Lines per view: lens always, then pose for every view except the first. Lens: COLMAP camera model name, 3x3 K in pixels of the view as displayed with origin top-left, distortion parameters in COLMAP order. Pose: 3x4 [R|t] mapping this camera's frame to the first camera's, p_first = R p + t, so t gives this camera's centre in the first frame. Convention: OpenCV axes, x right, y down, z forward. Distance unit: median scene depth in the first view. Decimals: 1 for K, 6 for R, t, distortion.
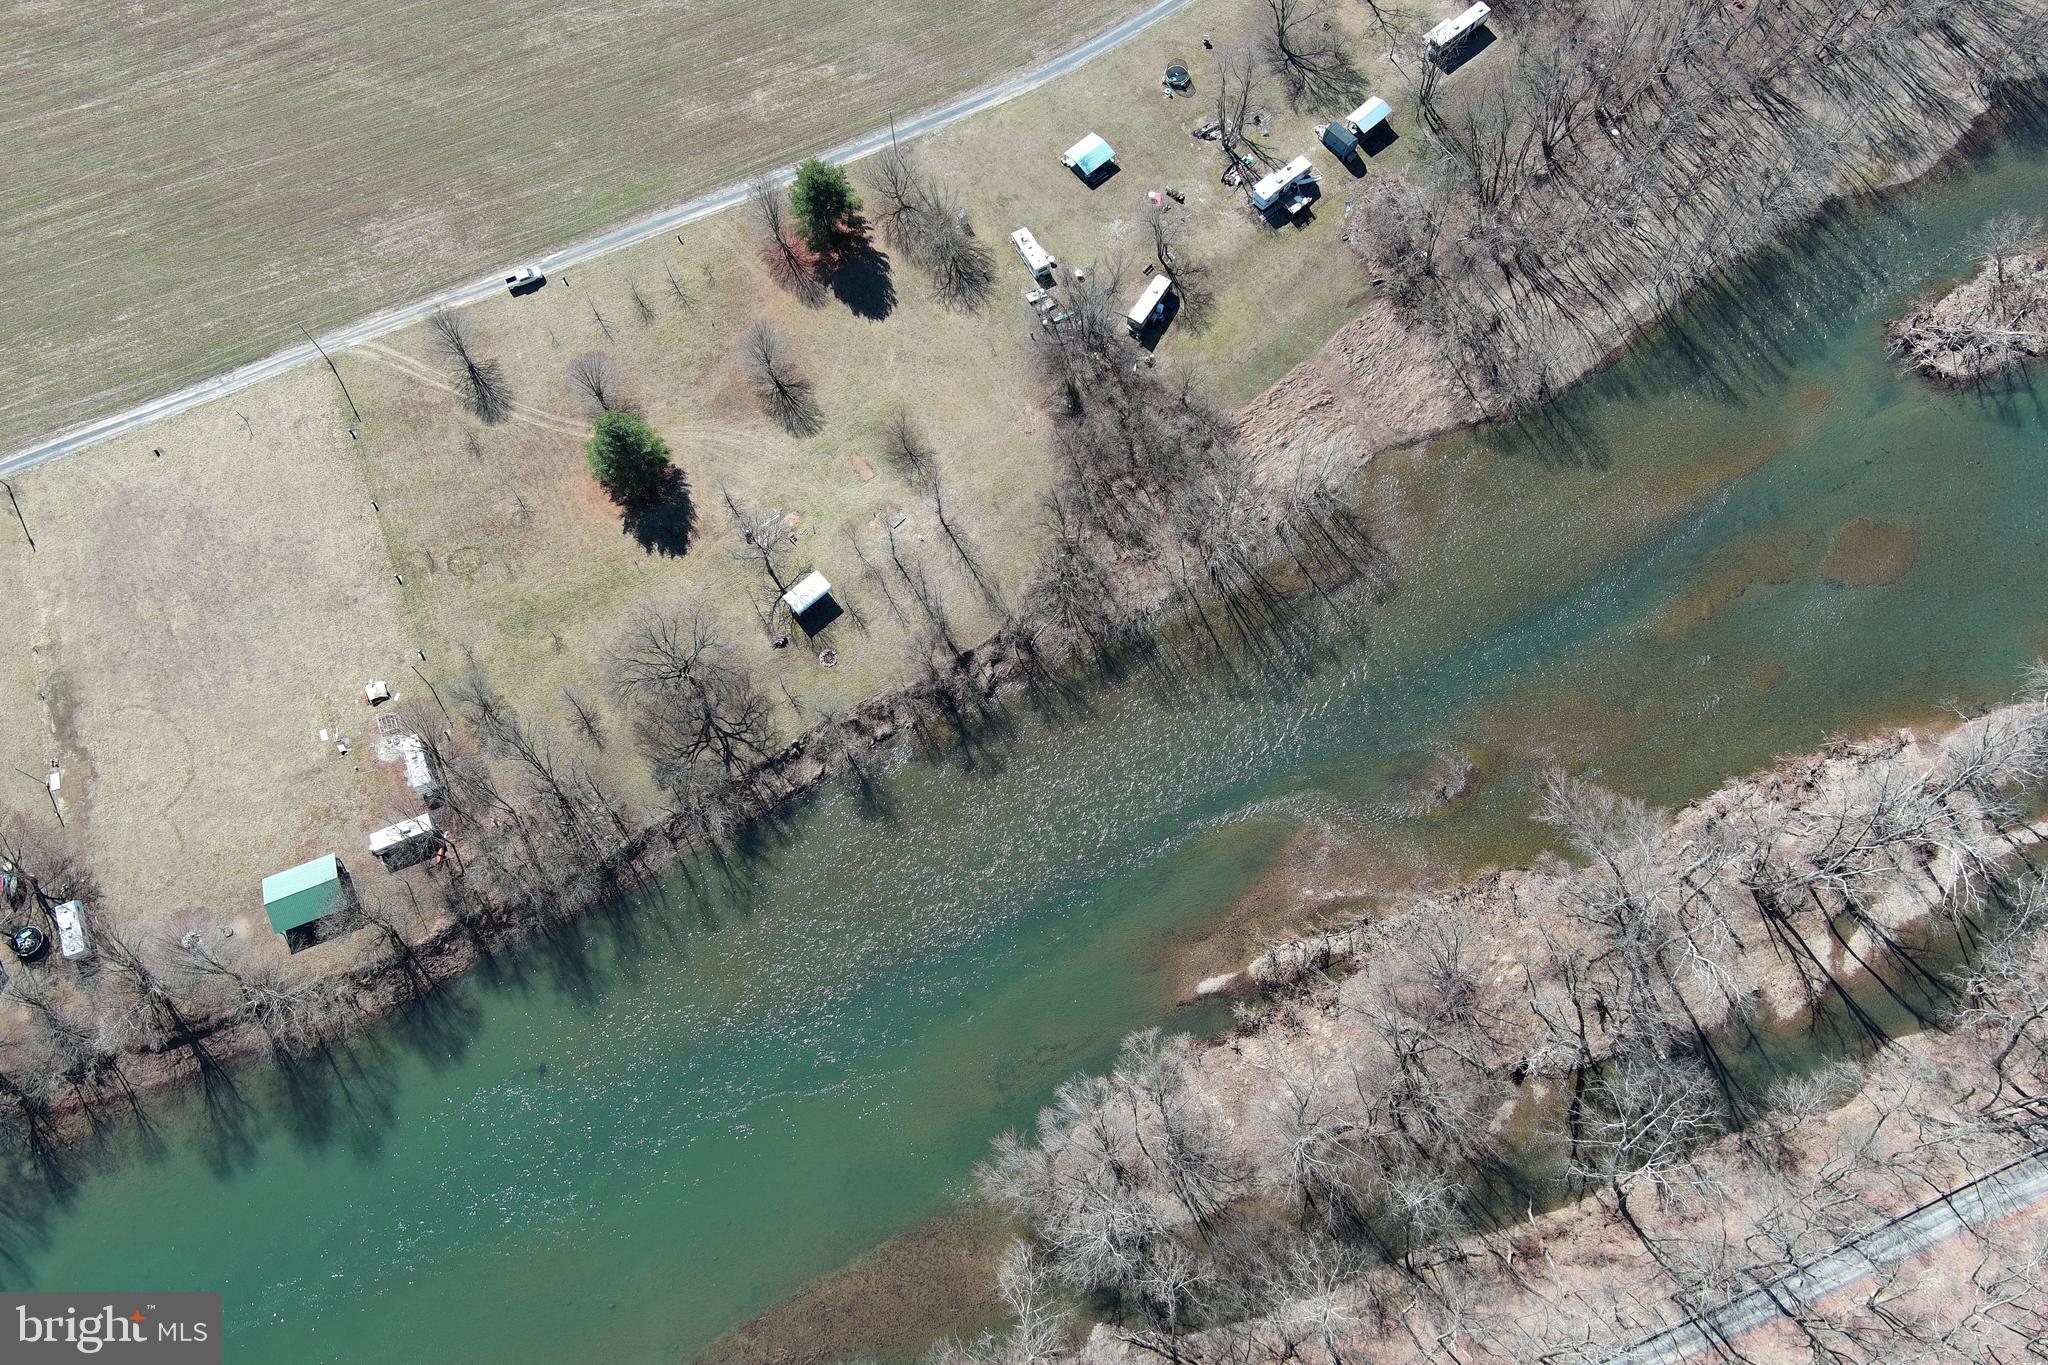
lens RADIAL K [[1588.1, 0, 1019.1], [0, 1588.1, 690.1], [0, 0, 1]] dist [0.017767, -0.007101]
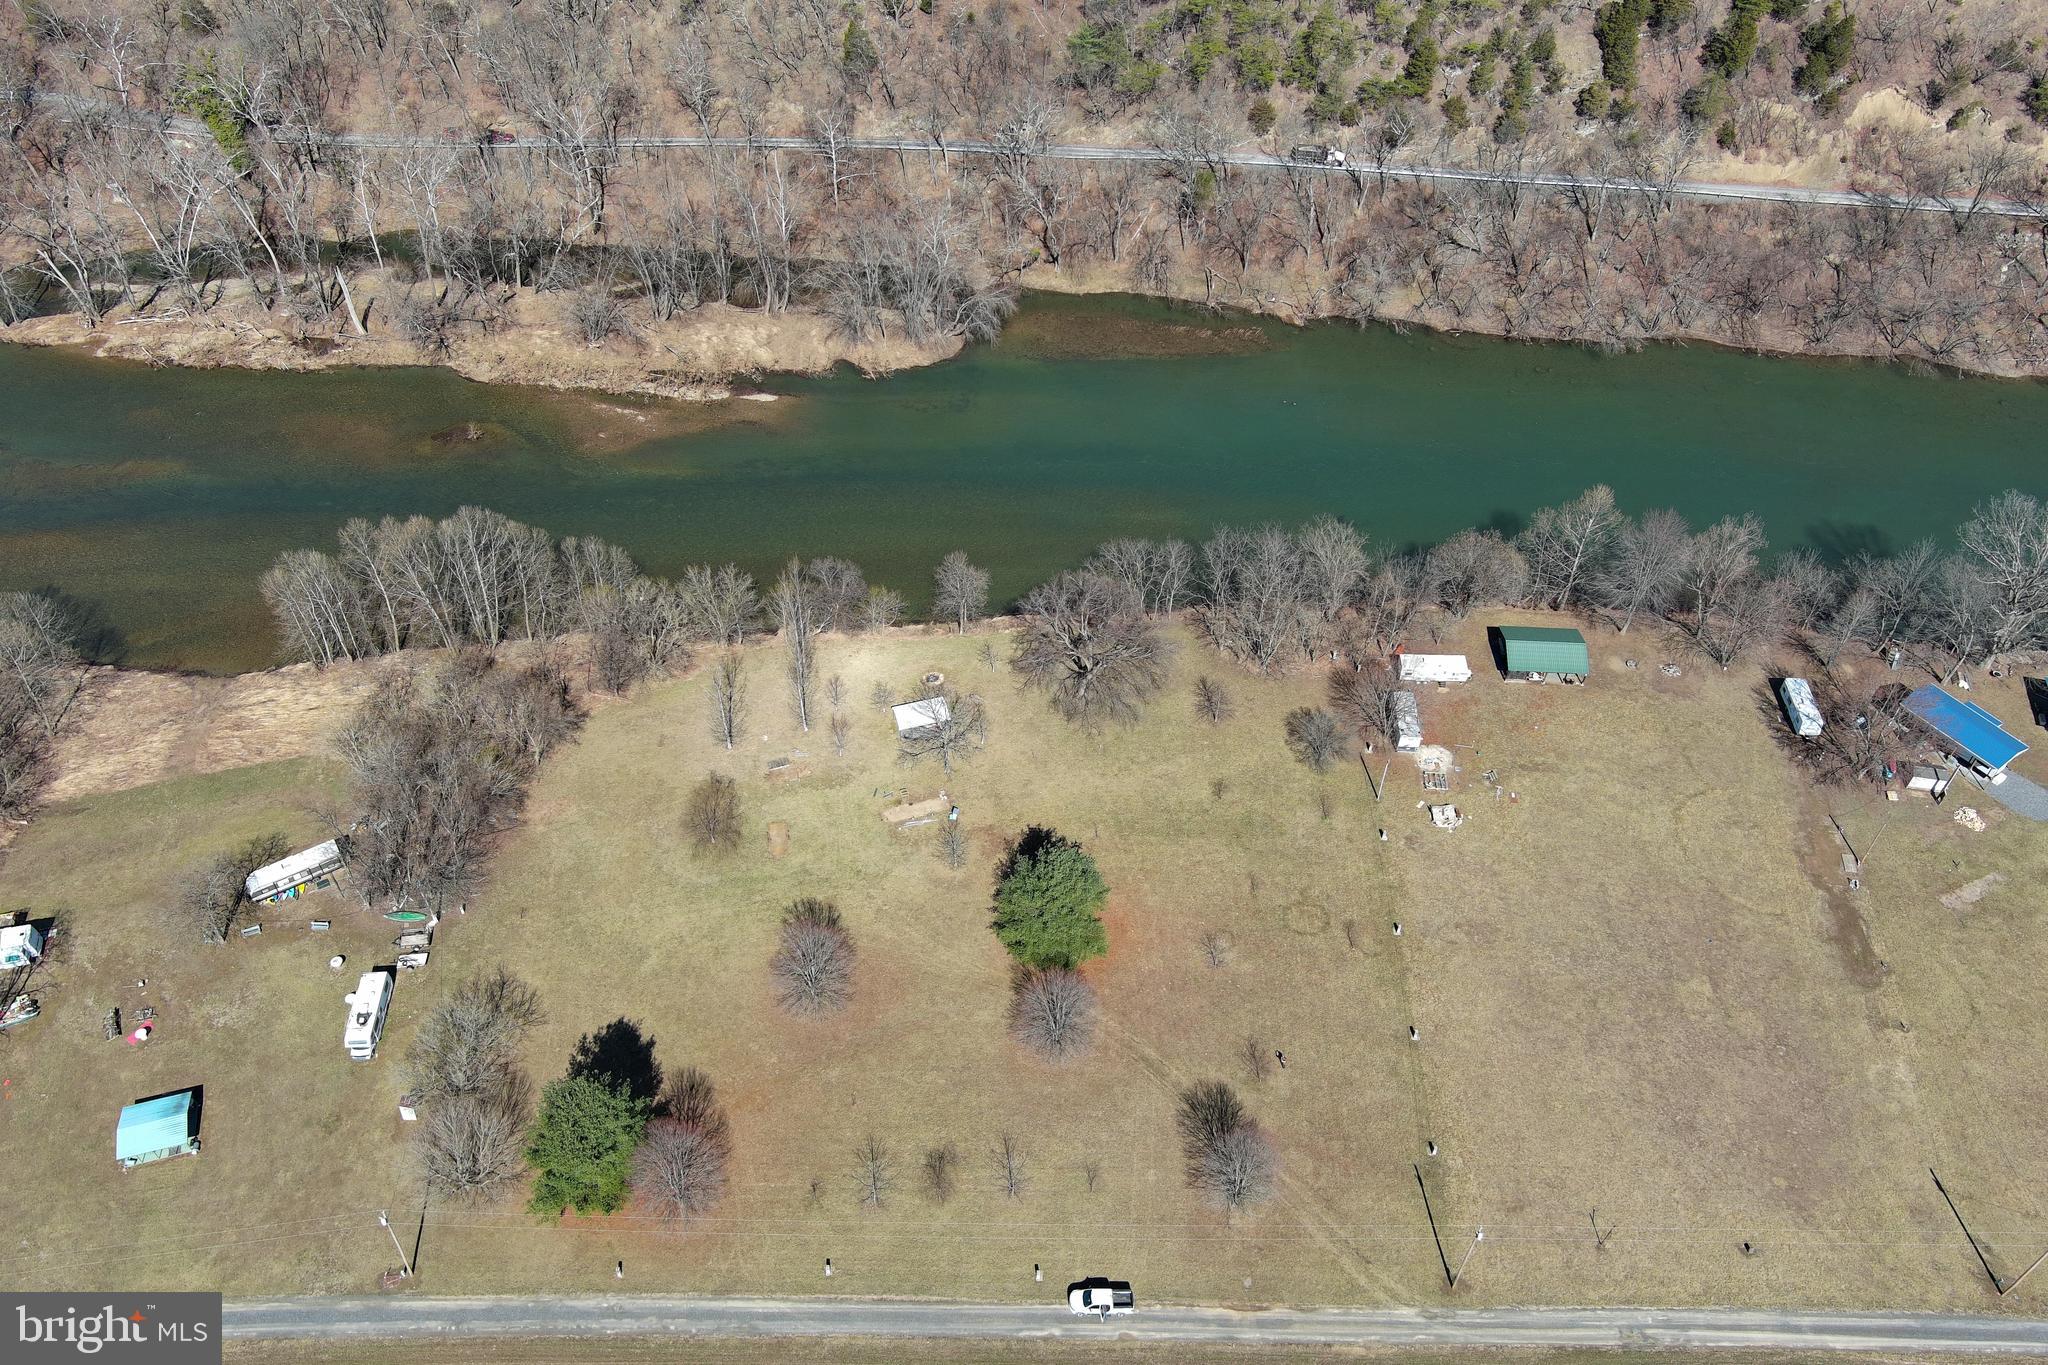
lens RADIAL K [[1587.8, 0, 1020.9], [0, 1587.8, 685.6], [0, 0, 1]] dist [0.016295, -0.004170]
pose [[-0.905386, -0.304051, 0.296360, -0.399240], [0.396277, -0.354508, 0.846929, -0.696773], [-0.152448, 0.884238, 0.441455, 0.575338]]
